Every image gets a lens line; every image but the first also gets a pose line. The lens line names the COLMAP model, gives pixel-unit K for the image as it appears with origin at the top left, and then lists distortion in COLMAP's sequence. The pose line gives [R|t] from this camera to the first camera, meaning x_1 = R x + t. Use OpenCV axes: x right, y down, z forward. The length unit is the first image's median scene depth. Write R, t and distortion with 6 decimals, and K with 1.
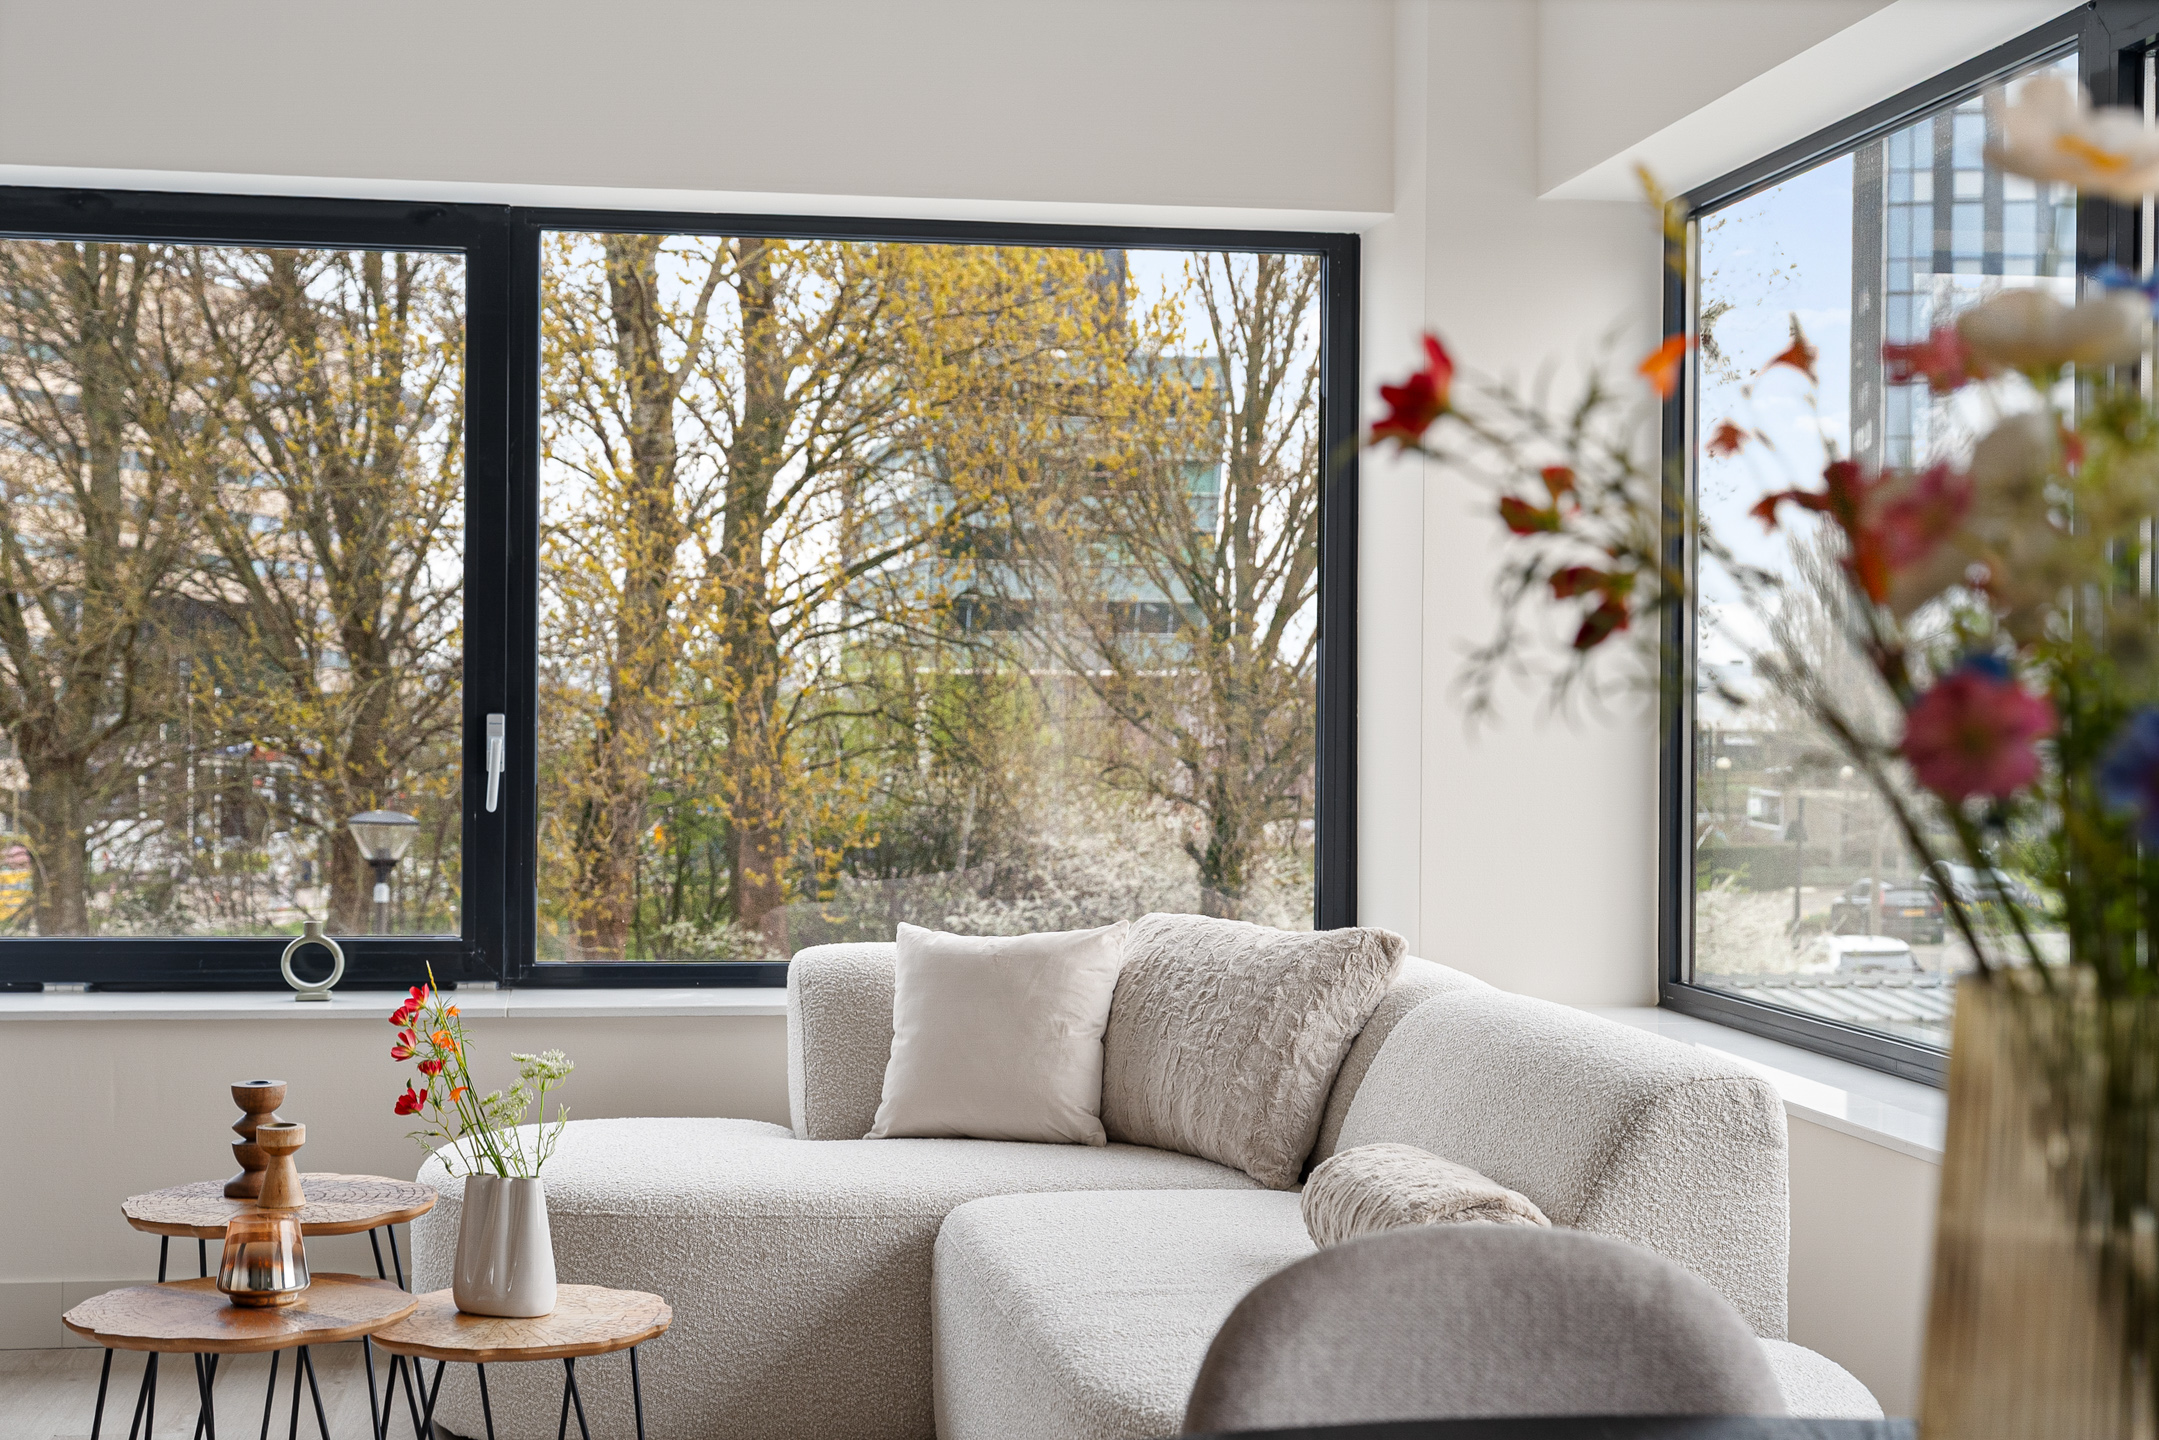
lens RADIAL K [[3015.0, 0, 1085.9], [0, 3015.0, 724.3], [0, 0, 1]] dist [0.001882, 0.000000]
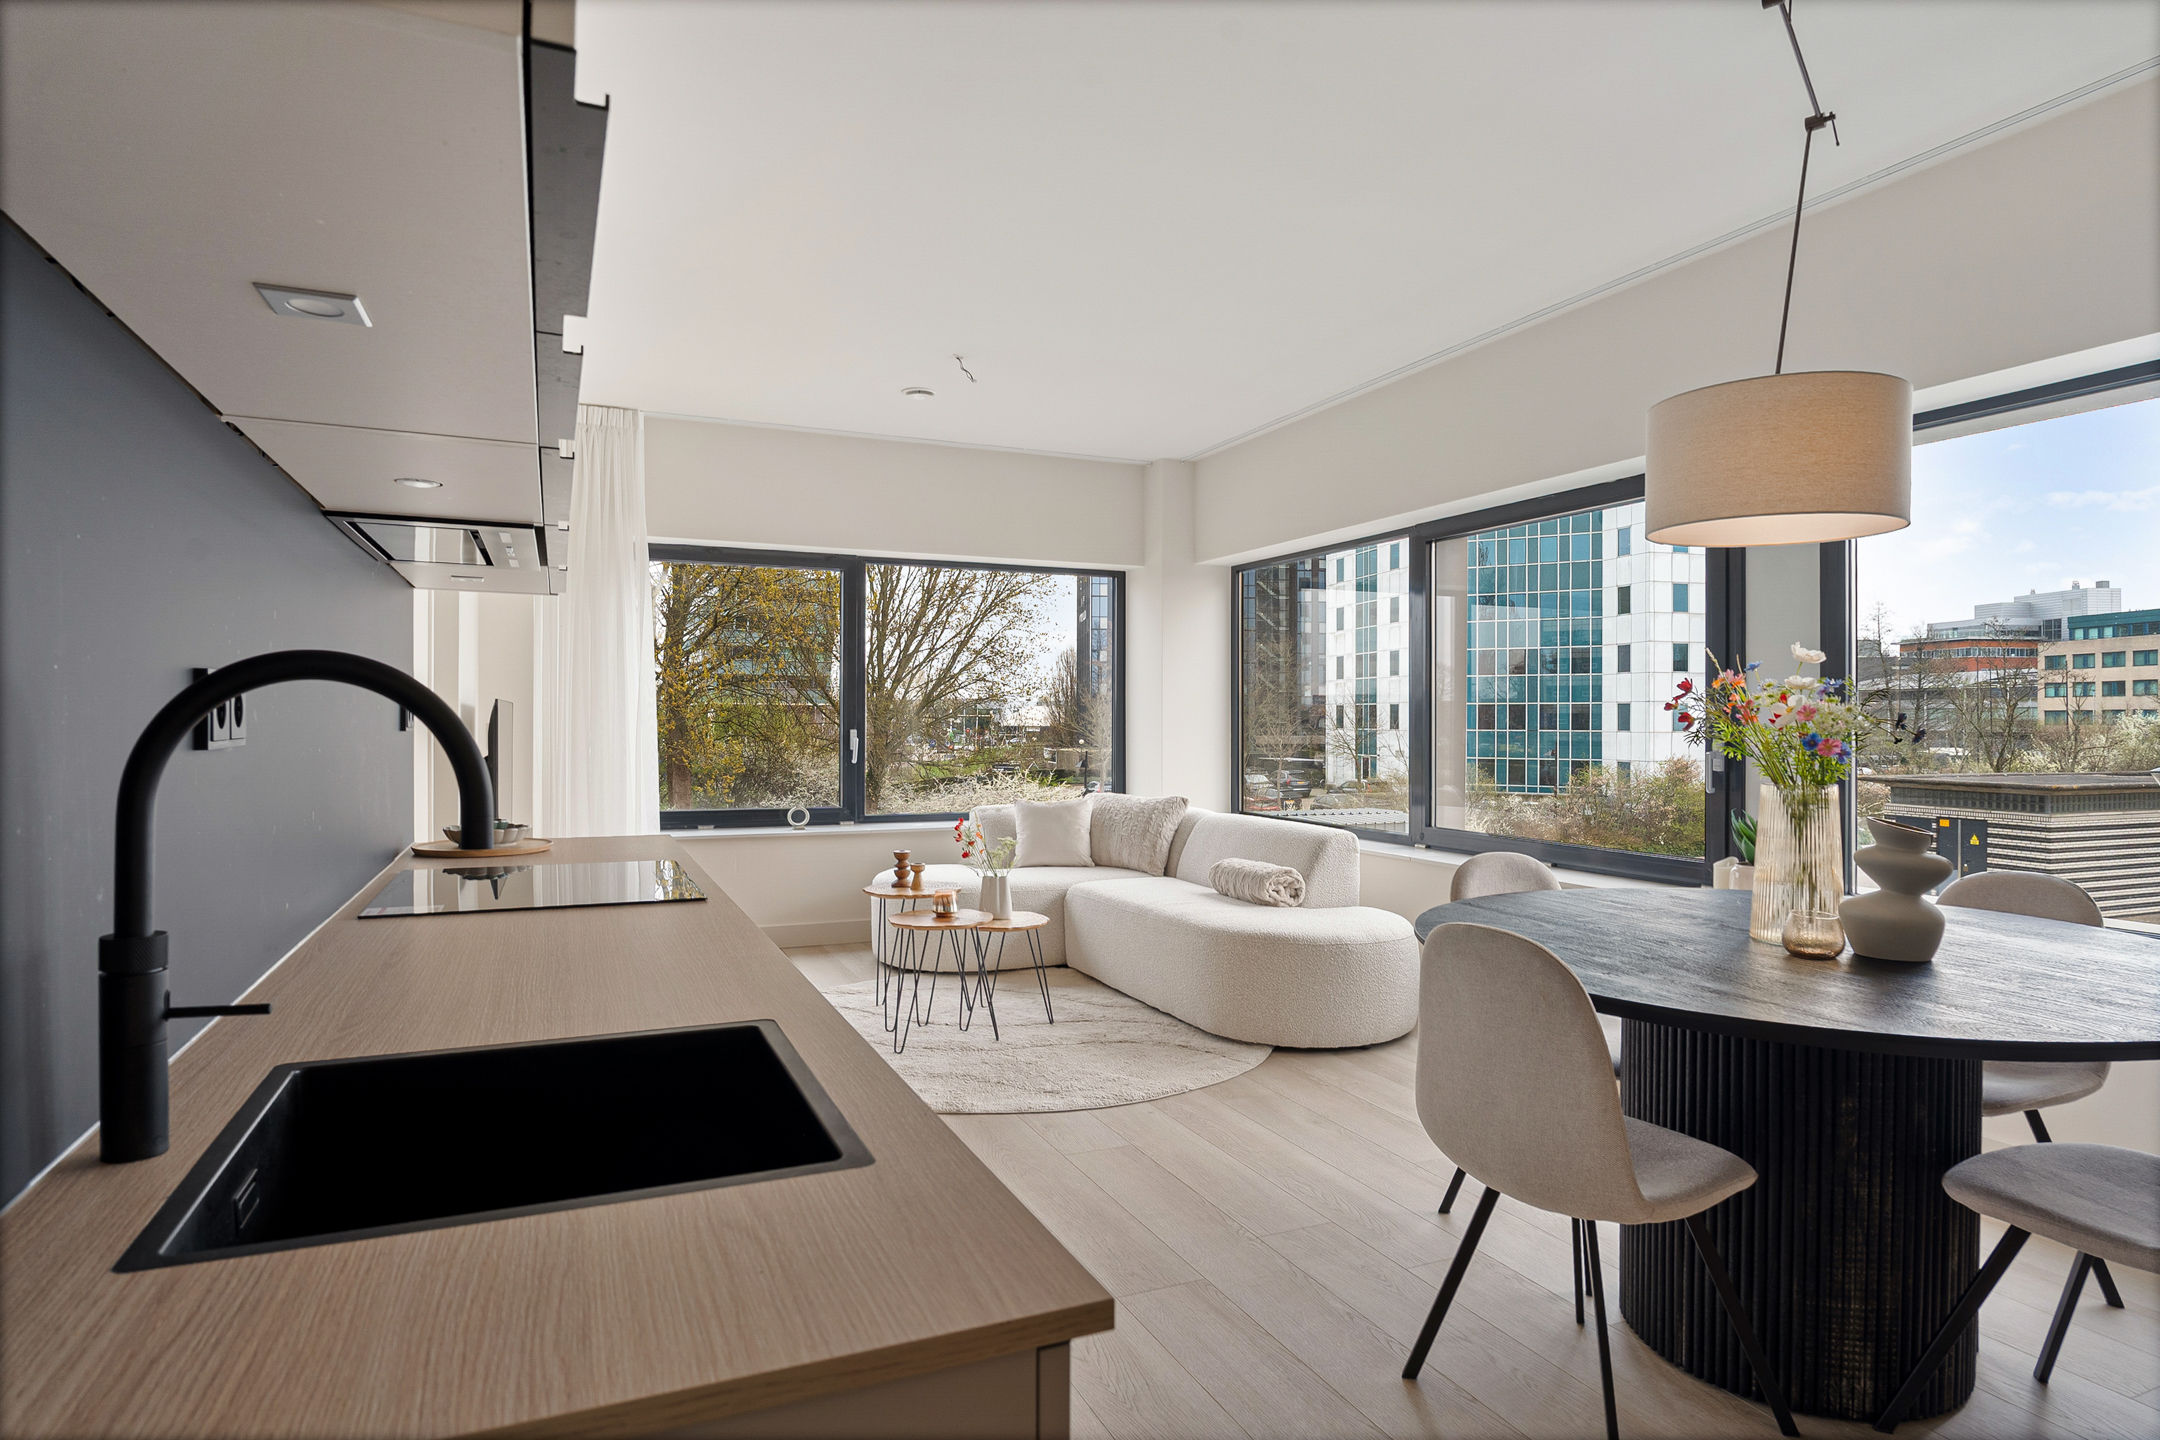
lens RADIAL K [[1185.9, 0, 1077.9], [0, 1185.9, 724.8], [0, 0, 1]] dist [-0.029111, 0.004865]
pose [[0.966495, -0.006531, 0.256603, -0.278750], [0.006233, 0.999979, 0.001977, -0.008769], [-0.256611, -0.000312, 0.966515, -0.158243]]
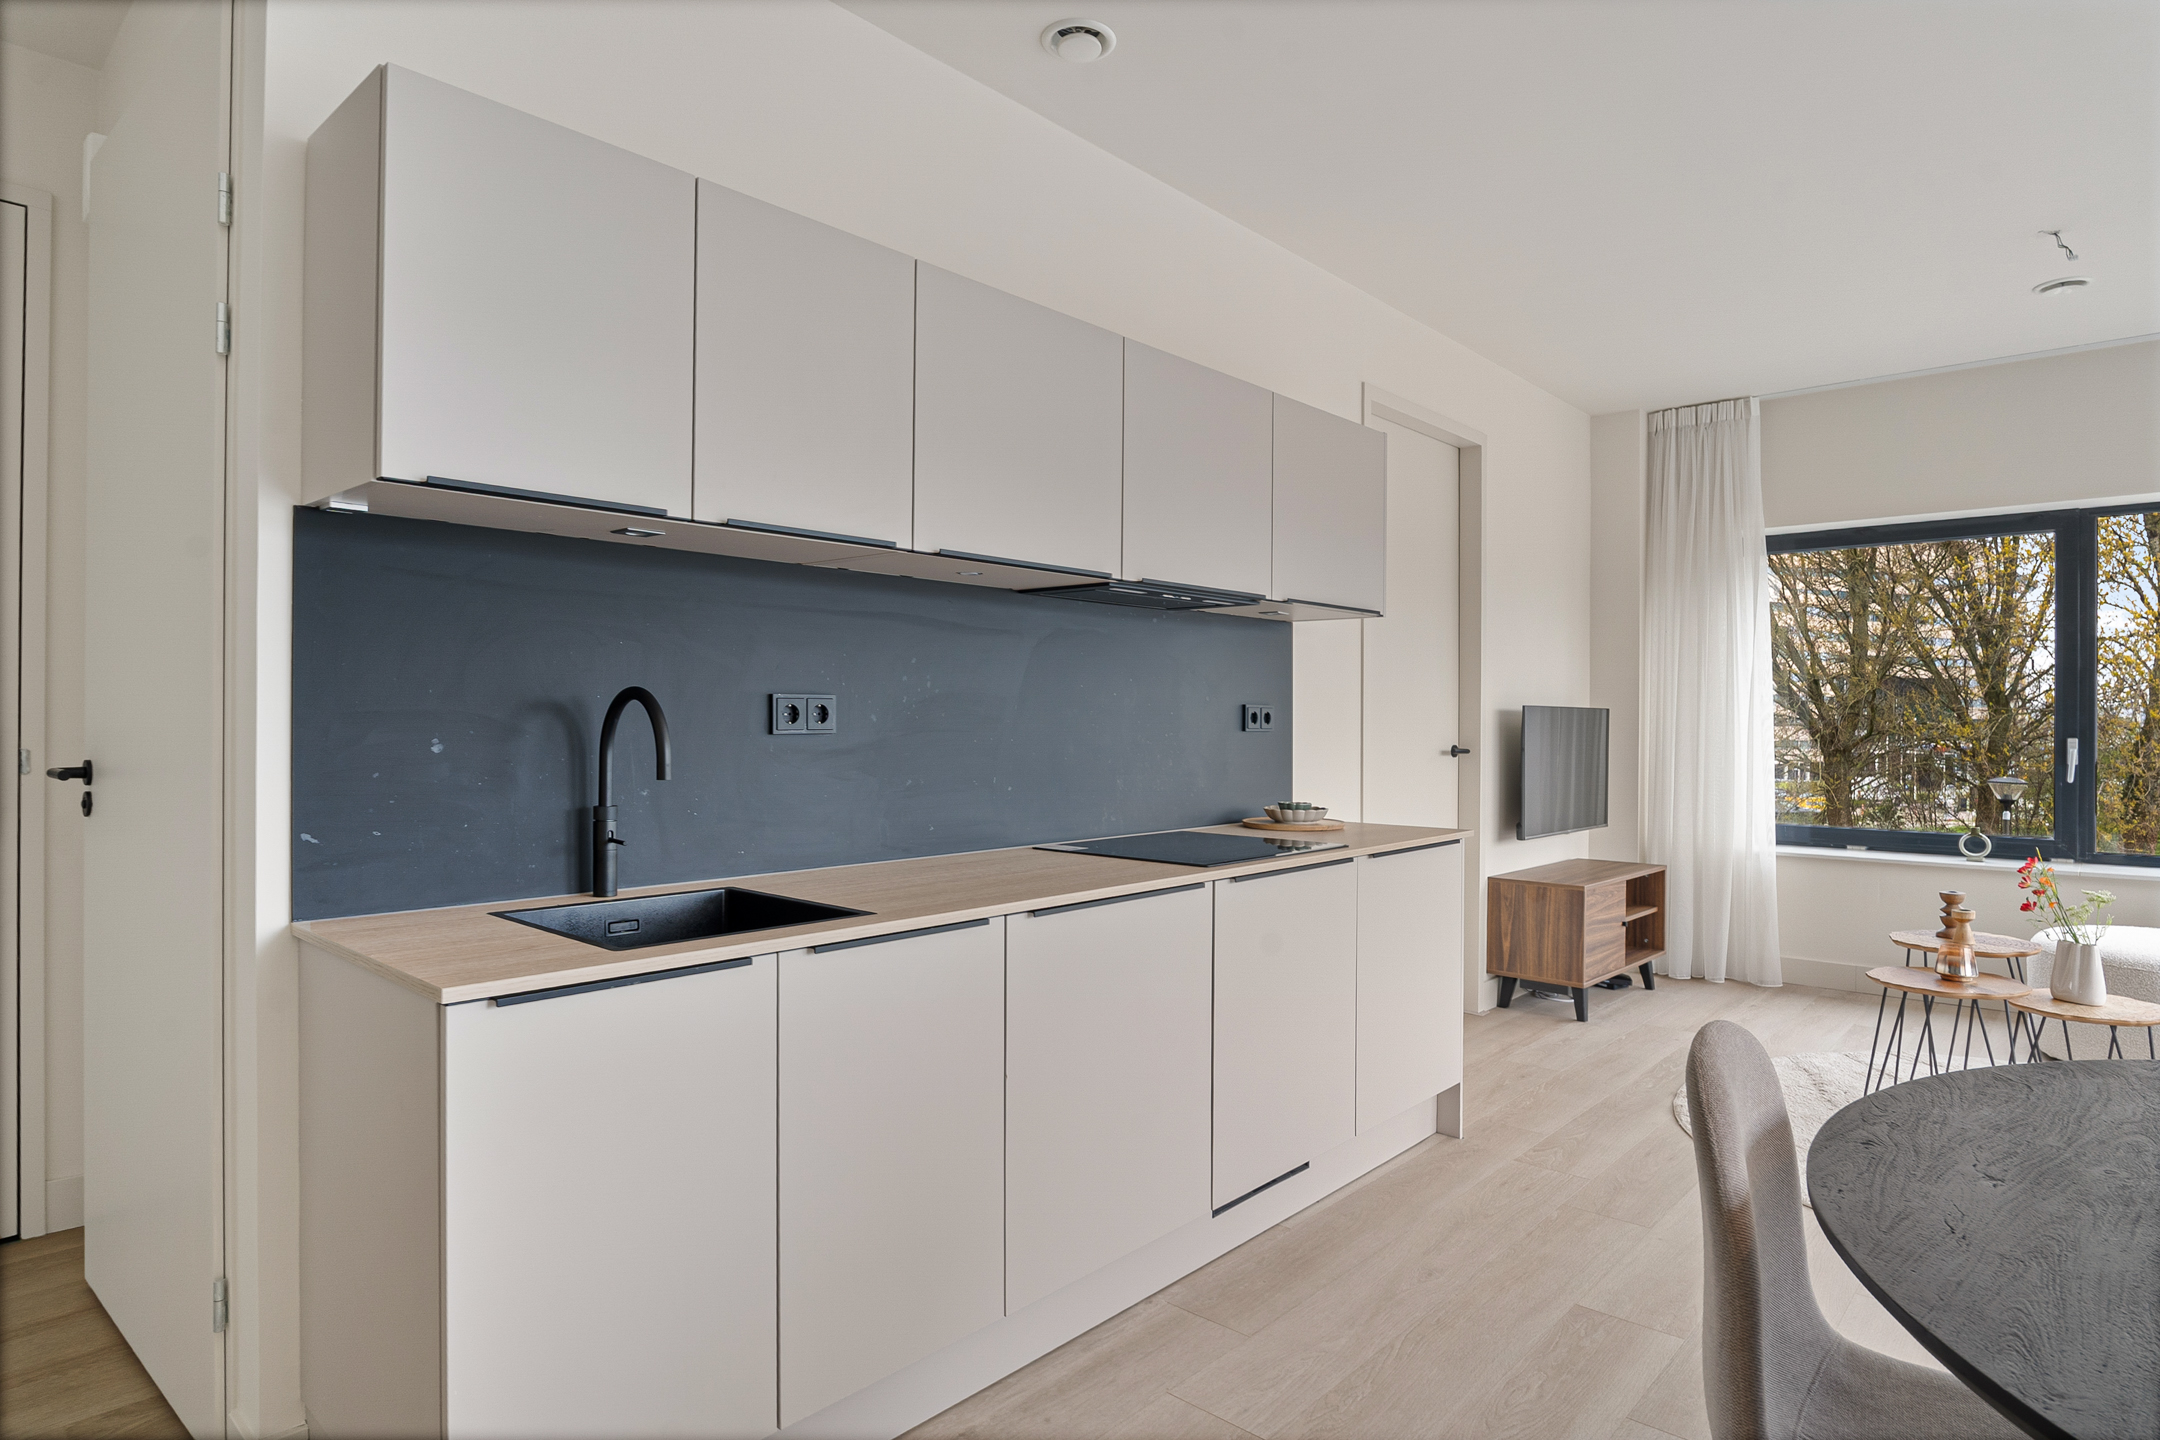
lens RADIAL K [[1185.9, 0, 1086.8], [0, 1185.9, 724.2], [0, 0, 1]] dist [-0.029111, 0.004865]
pose [[0.624579, -0.004670, -0.780948, 0.019072], [-0.001546, 0.999973, -0.007216, -0.006333], [0.780960, 0.005714, 0.624555, -0.096492]]
